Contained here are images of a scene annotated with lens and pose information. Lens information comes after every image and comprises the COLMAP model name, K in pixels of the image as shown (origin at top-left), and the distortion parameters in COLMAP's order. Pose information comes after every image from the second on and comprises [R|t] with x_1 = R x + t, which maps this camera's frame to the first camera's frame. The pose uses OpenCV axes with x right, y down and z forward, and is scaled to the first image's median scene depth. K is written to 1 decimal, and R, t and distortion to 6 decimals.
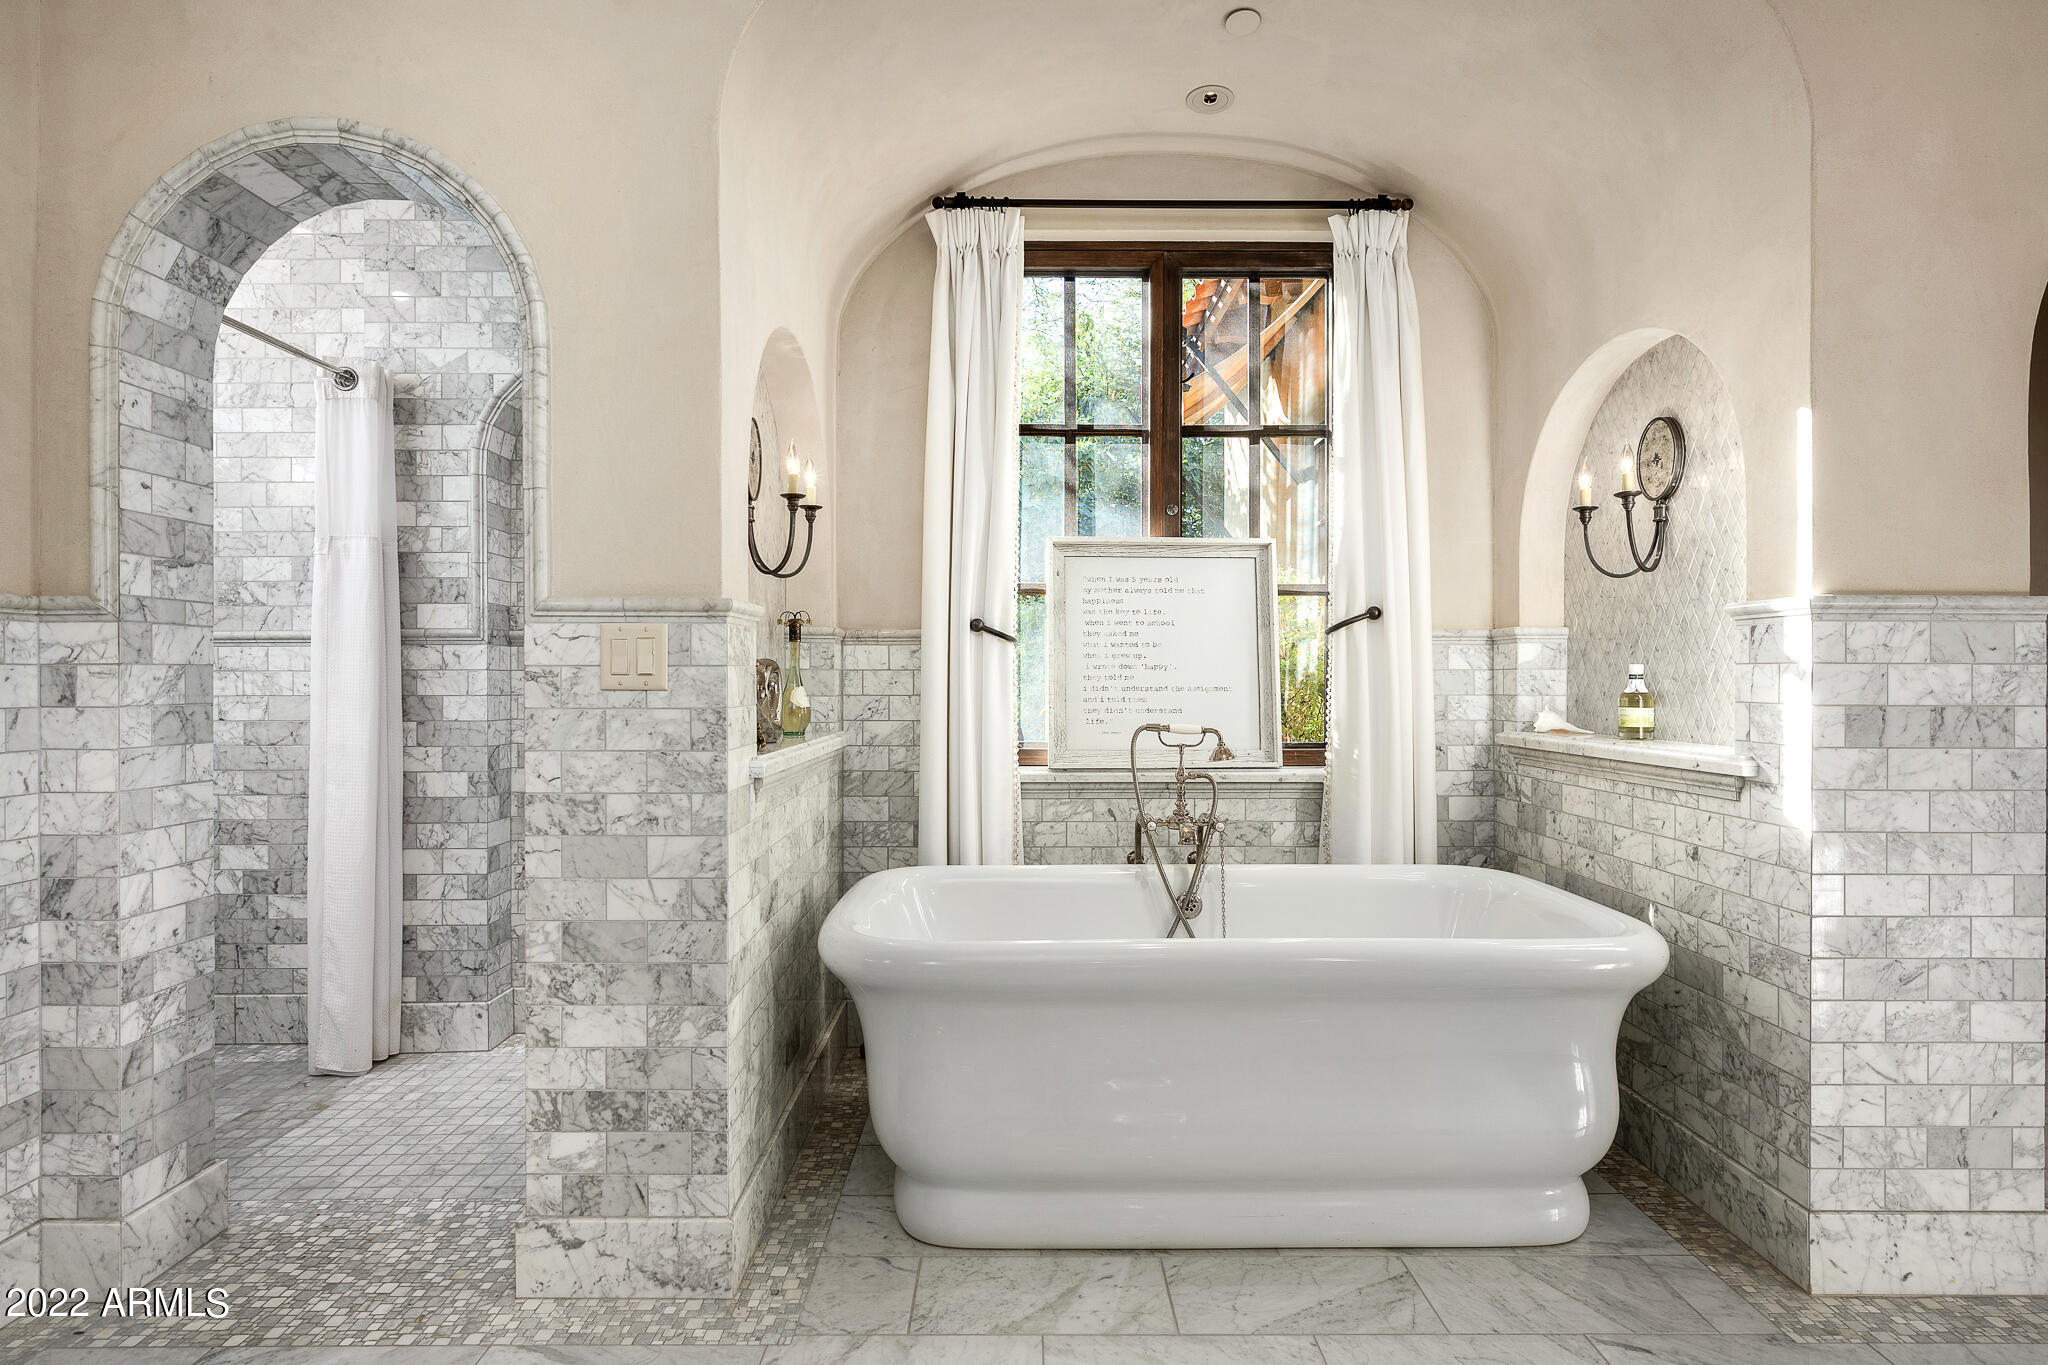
lens RADIAL K [[1031.8, 0, 1018.6], [0, 1031.8, 676.1], [0, 0, 1]] dist [-0.001926, -0.000292]
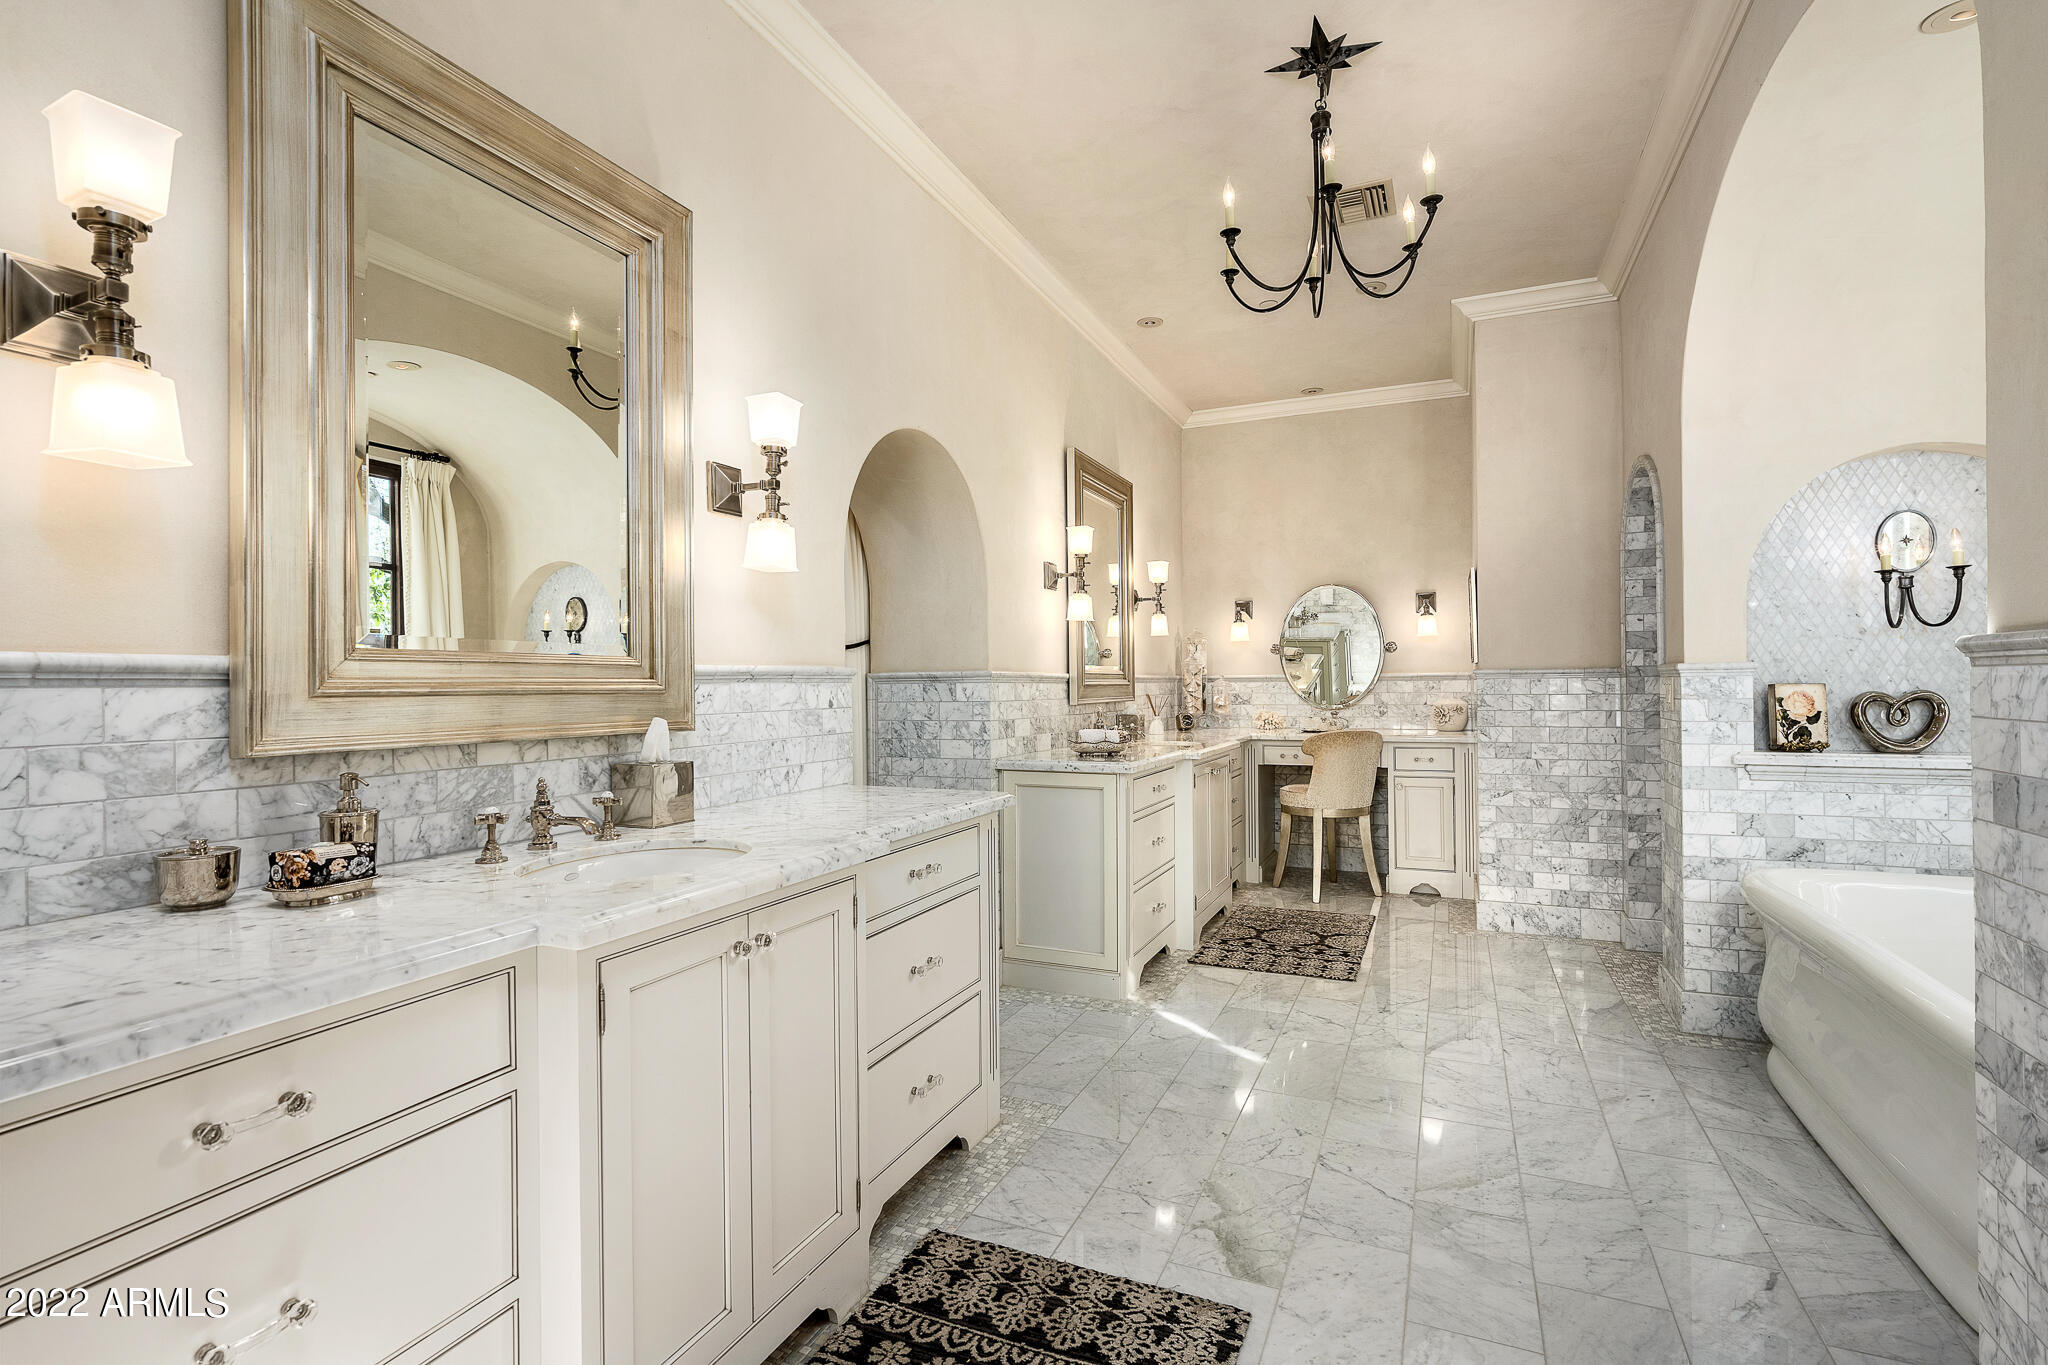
lens RADIAL K [[927.7, 0, 1023.7], [0, 927.7, 676.1], [0, 0, 1]] dist [0.002385, 0.000077]
pose [[-0.401805, 0.005905, -0.915706, 1.718105], [0.009806, 0.999950, 0.002146, -0.072428], [0.915673, -0.008117, -0.401842, 0.554937]]
